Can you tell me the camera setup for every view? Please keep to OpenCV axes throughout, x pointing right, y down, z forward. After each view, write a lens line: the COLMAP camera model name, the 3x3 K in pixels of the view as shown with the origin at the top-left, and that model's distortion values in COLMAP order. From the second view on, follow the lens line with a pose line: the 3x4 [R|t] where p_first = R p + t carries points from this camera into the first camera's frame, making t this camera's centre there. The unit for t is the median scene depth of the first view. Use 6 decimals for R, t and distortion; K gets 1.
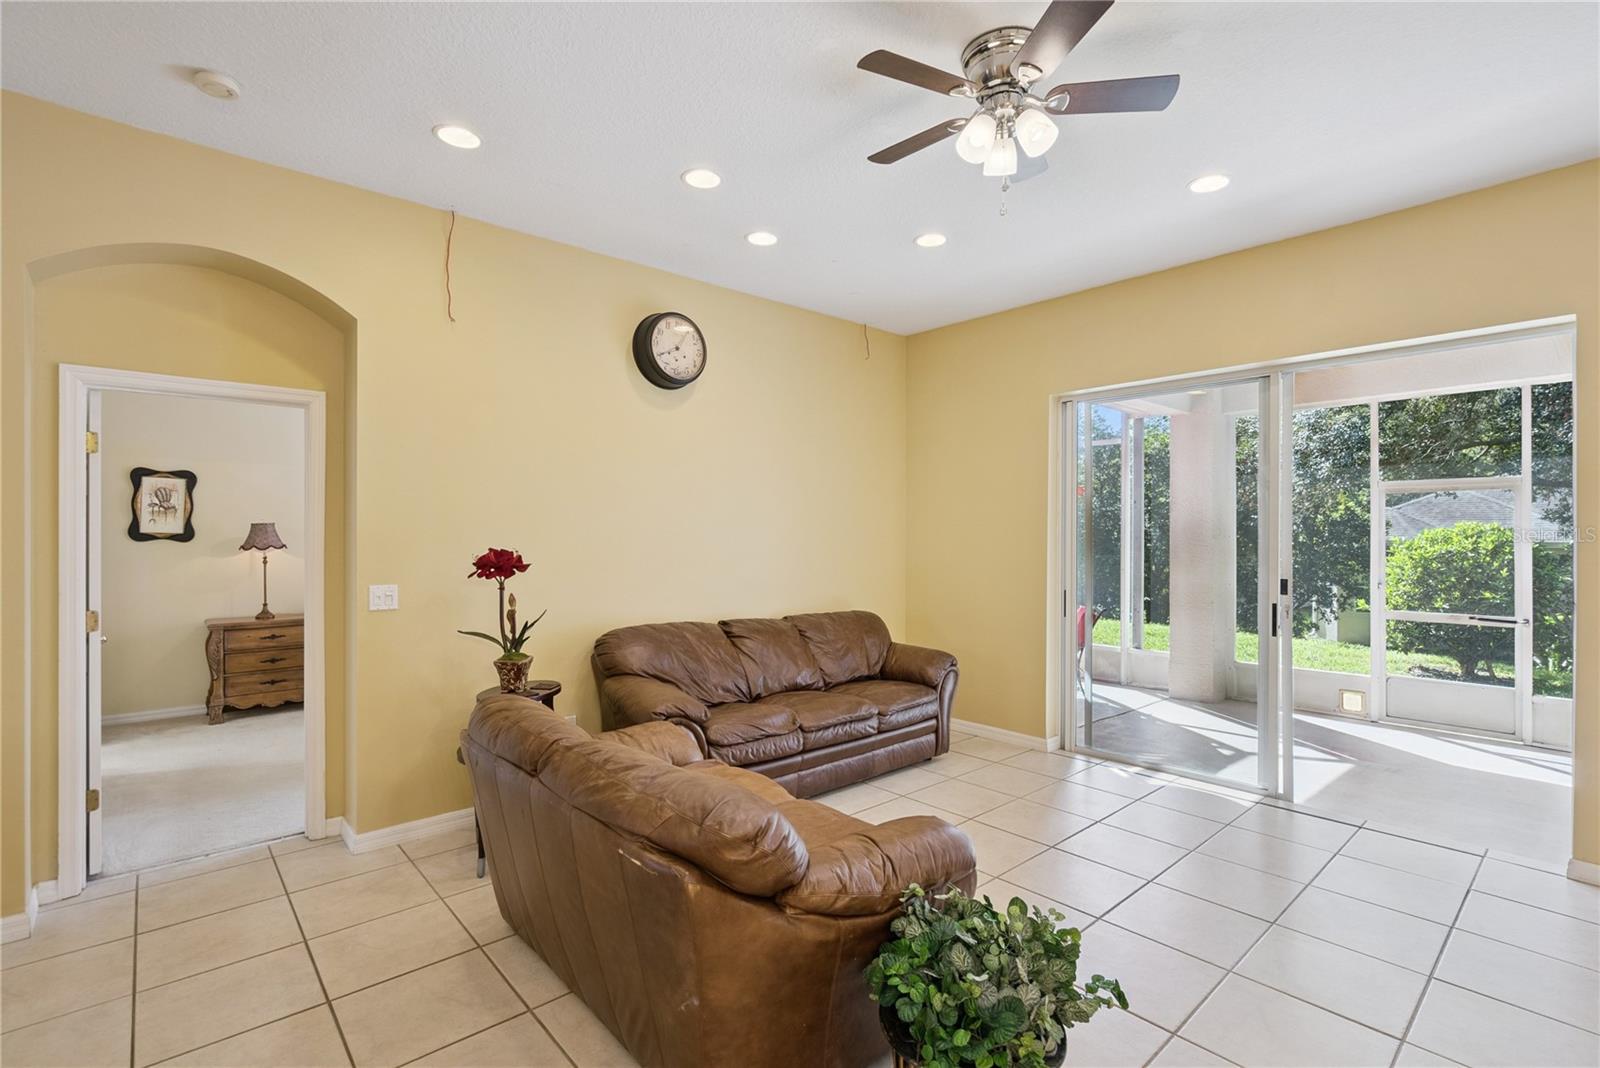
lens RADIAL K [[732.7, 0, 809.2], [0, 732.7, 537.0], [0, 0, 1]] dist [-0.006837, 0.003667]
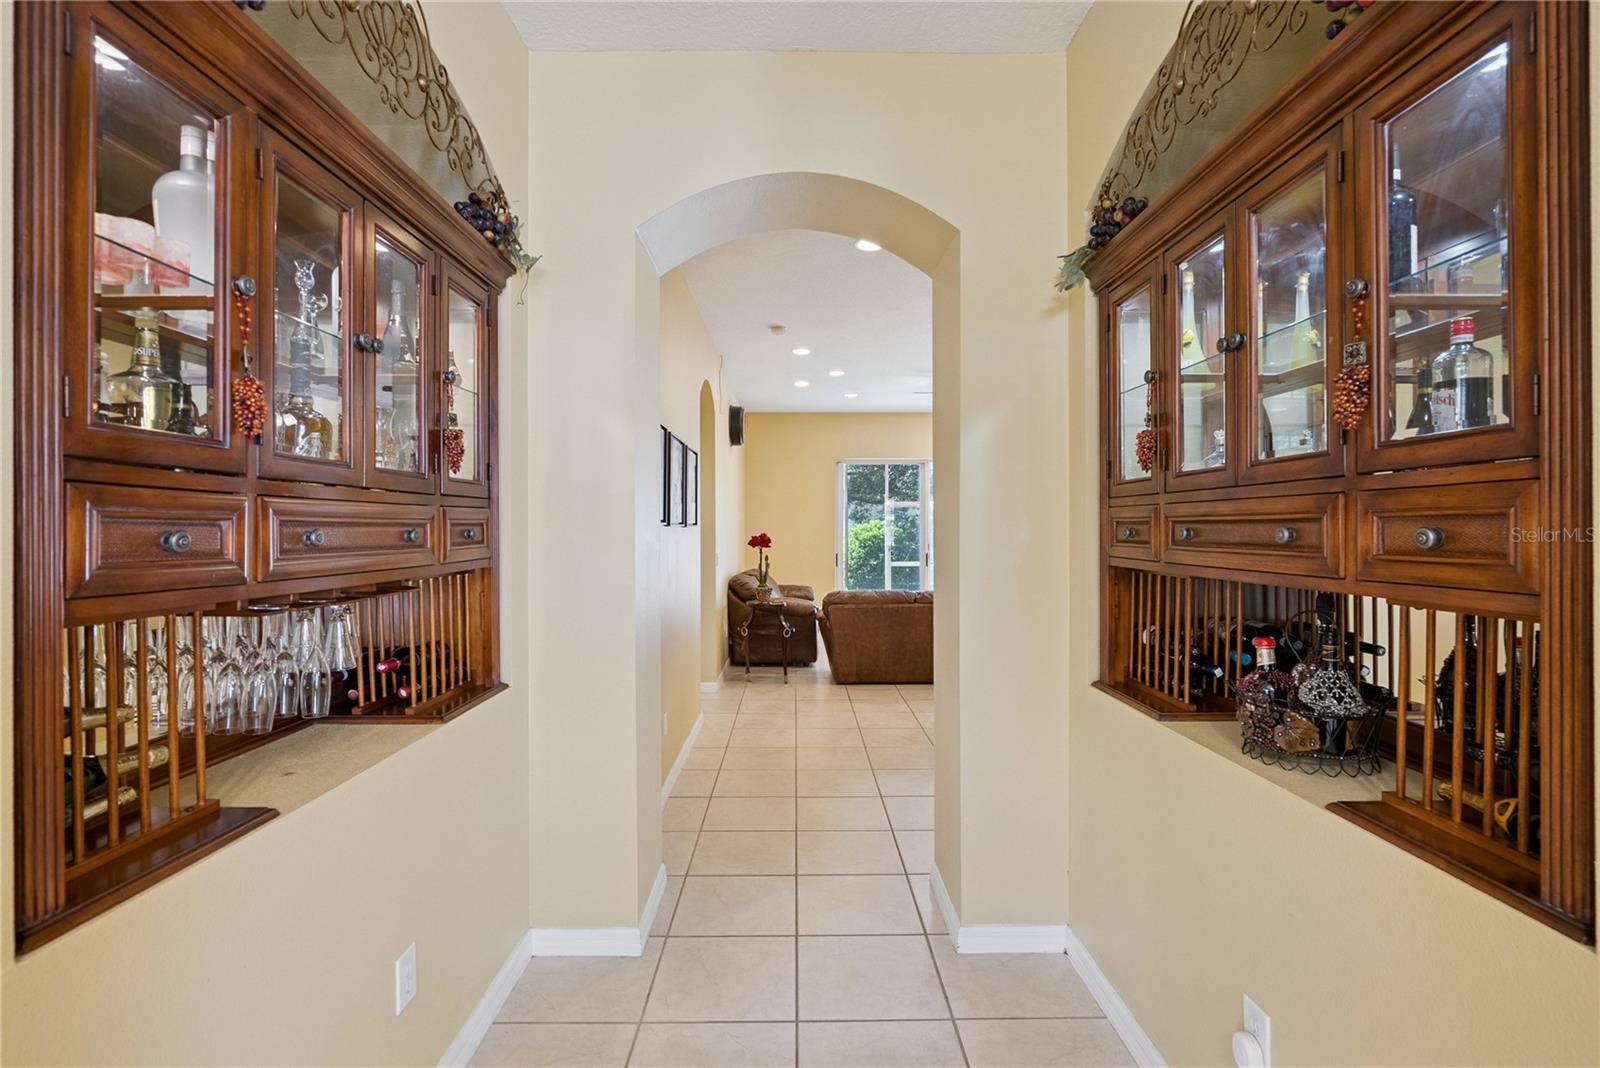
lens RADIAL K [[732.7, 0, 804.8], [0, 732.7, 534.7], [0, 0, 1]] dist [-0.006837, 0.003667]
pose [[0.645572, -0.008350, 0.763654, -1.468842], [0.002808, 0.999959, 0.008560, 0.002176], [-0.763695, -0.003382, 0.645569, -0.324760]]
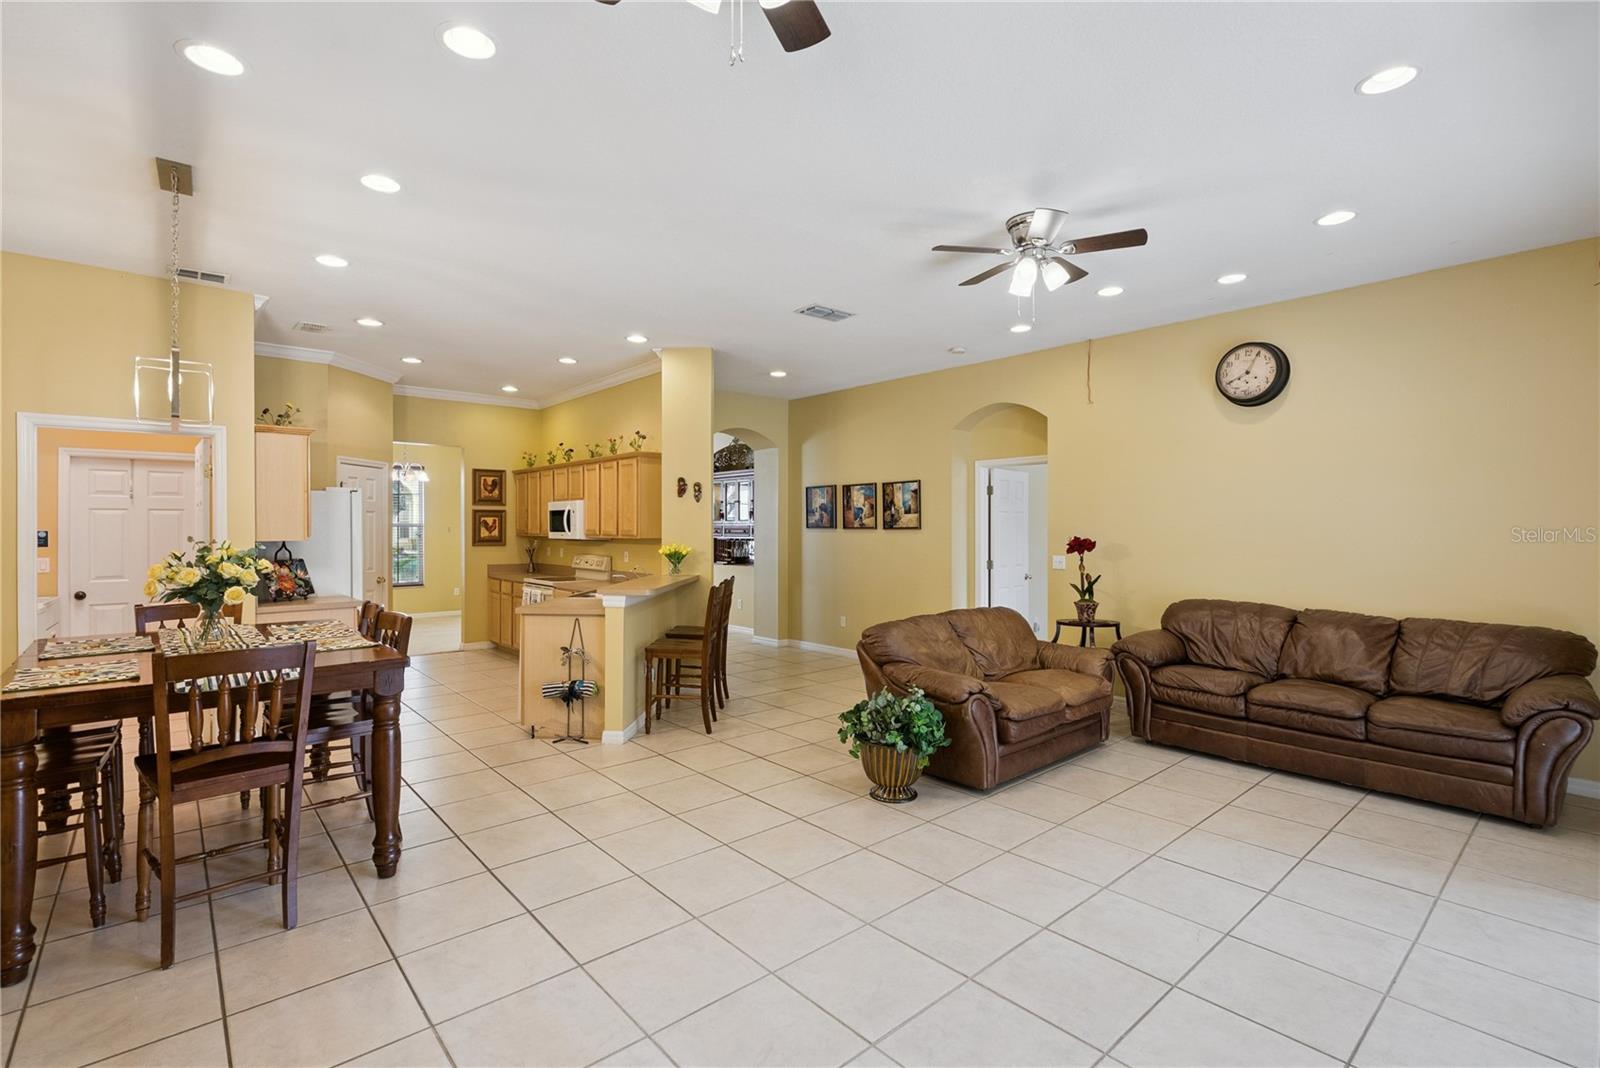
lens RADIAL K [[732.7, 0, 807.1], [0, 732.7, 527.6], [0, 0, 1]] dist [-0.006837, 0.003667]
pose [[-0.003395, -0.002221, -0.999992, 0.992924], [-0.001066, 0.999997, -0.002217, -0.000973], [0.999994, 0.001059, -0.003398, 0.280150]]
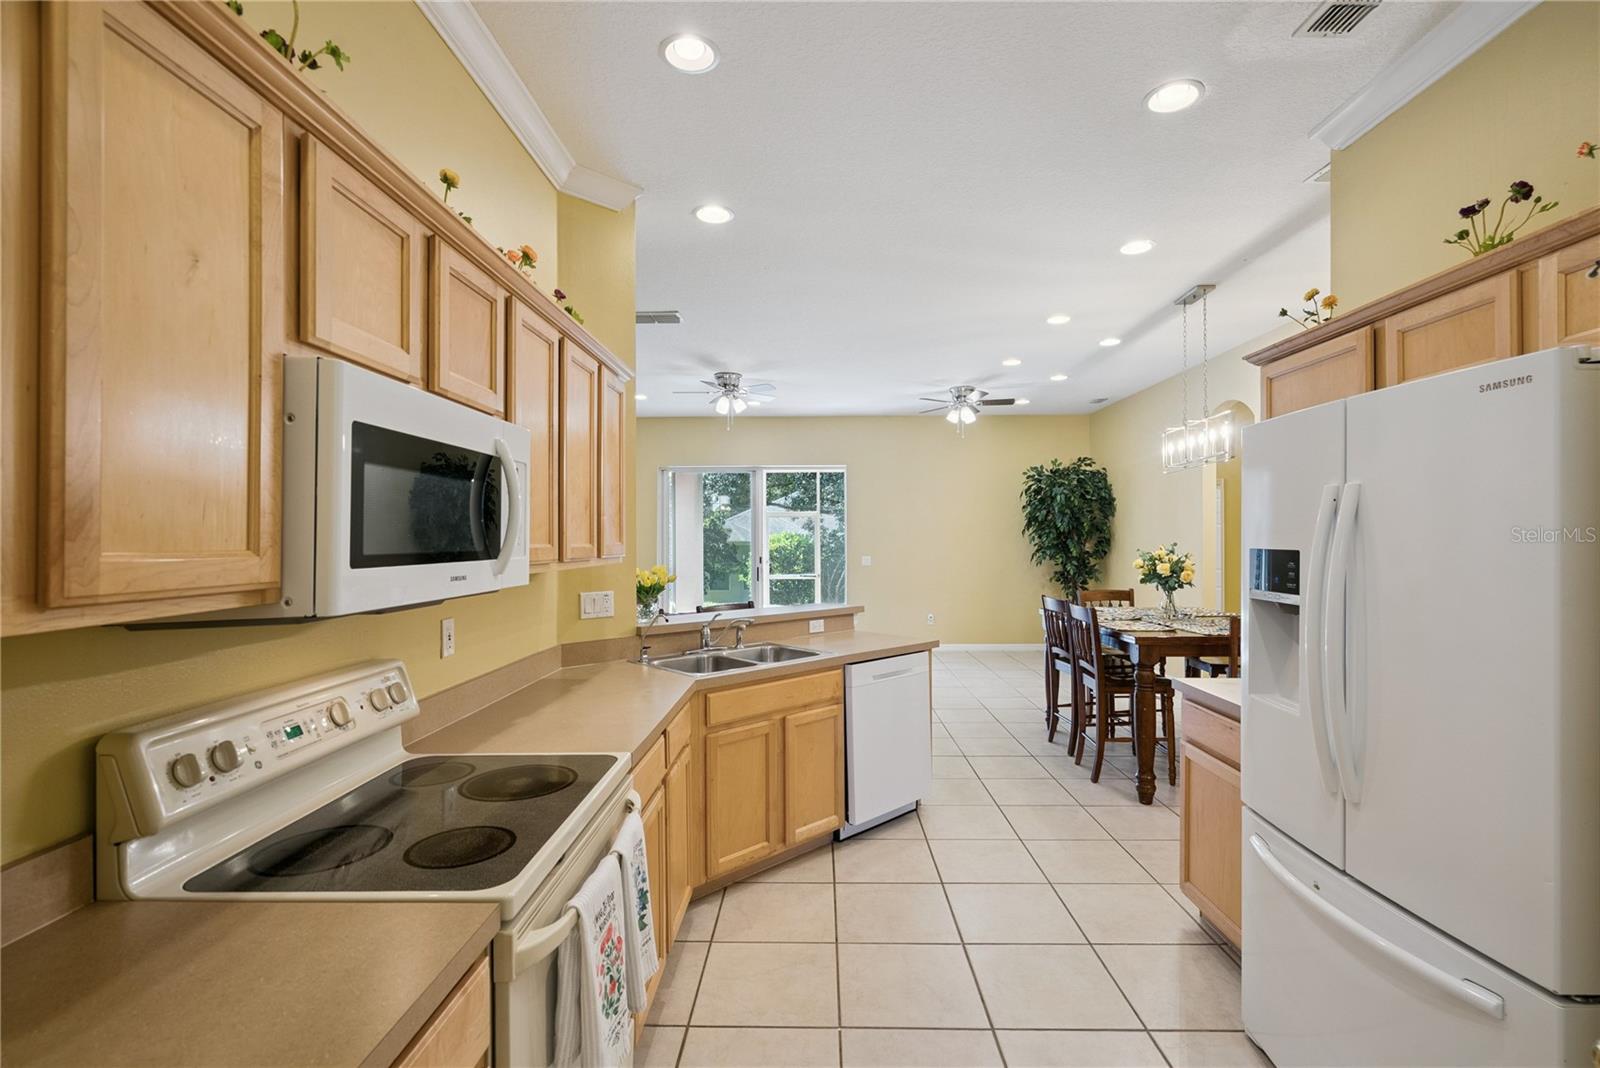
lens RADIAL K [[732.7, 0, 803.1], [0, 732.7, 531.7], [0, 0, 1]] dist [-0.006837, 0.003667]
pose [[0.683442, 0.003239, 0.729997, -0.907429], [0.004182, 0.999956, -0.008353, -0.003557], [-0.729992, 0.008762, 0.683399, -0.664681]]
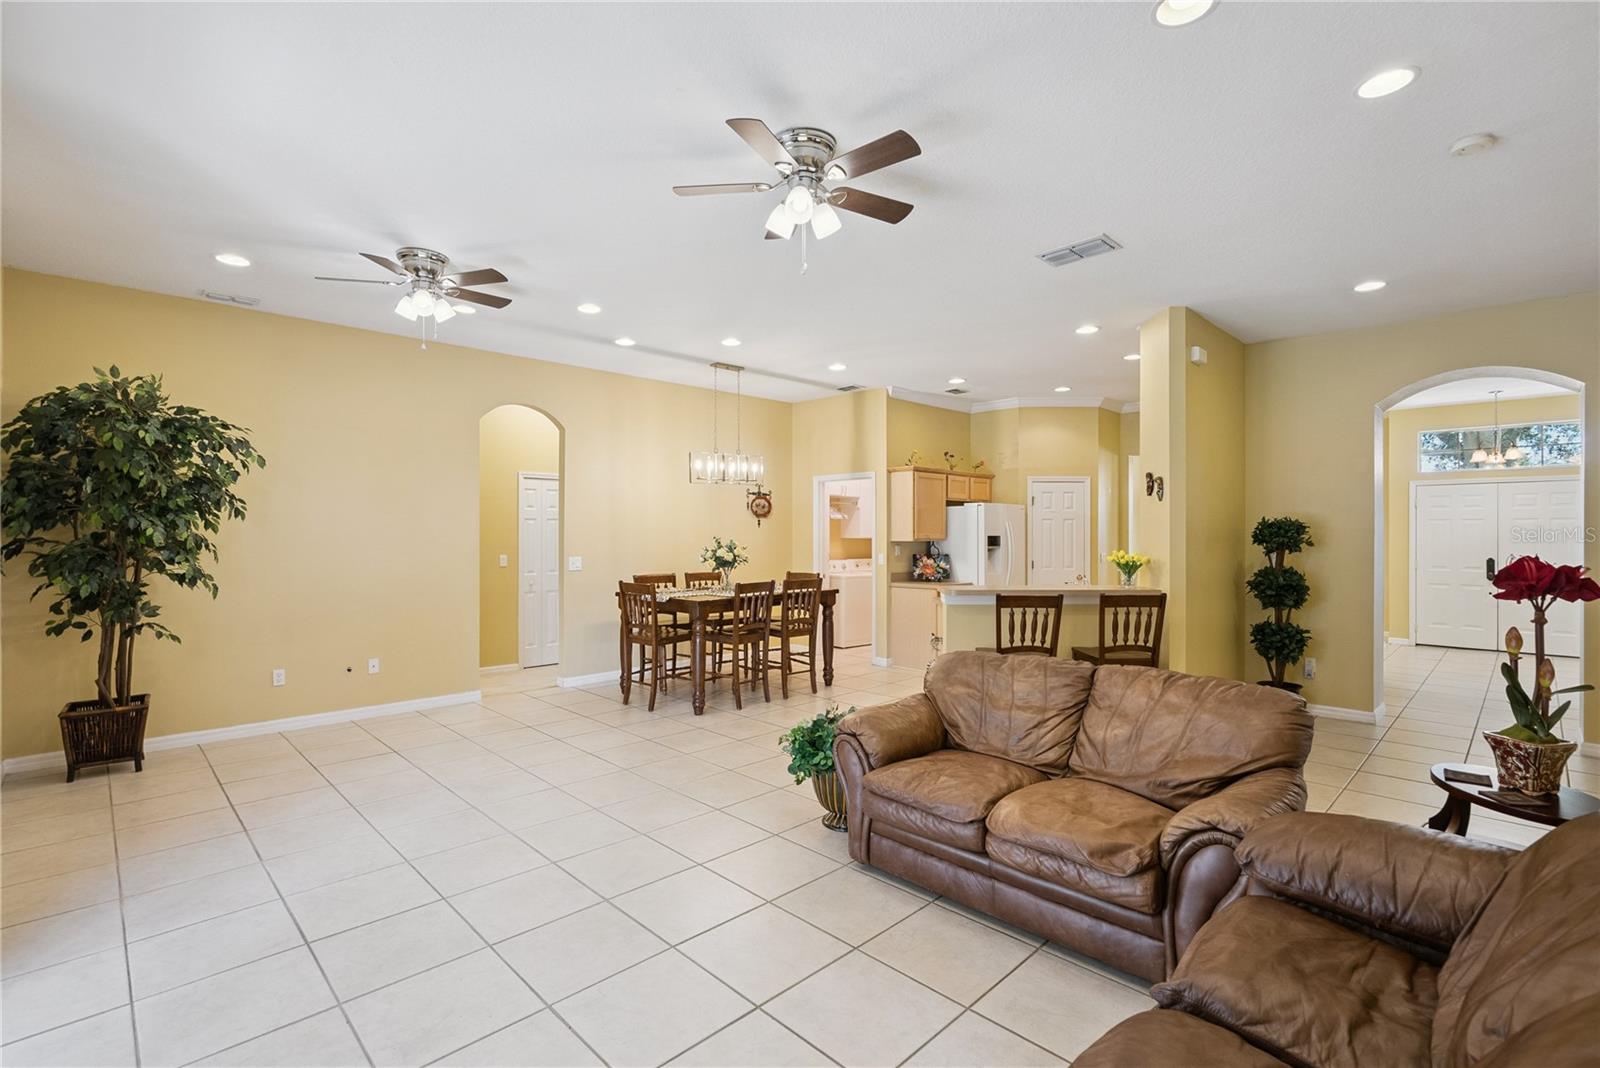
lens RADIAL K [[732.7, 0, 802.1], [0, 732.7, 532.8], [0, 0, 1]] dist [-0.006837, 0.003667]
pose [[-0.998591, -0.002770, -0.053001, 0.180181], [-0.002734, 0.999996, -0.000767, 0.000098], [0.053003, -0.000621, -0.998594, 1.213003]]
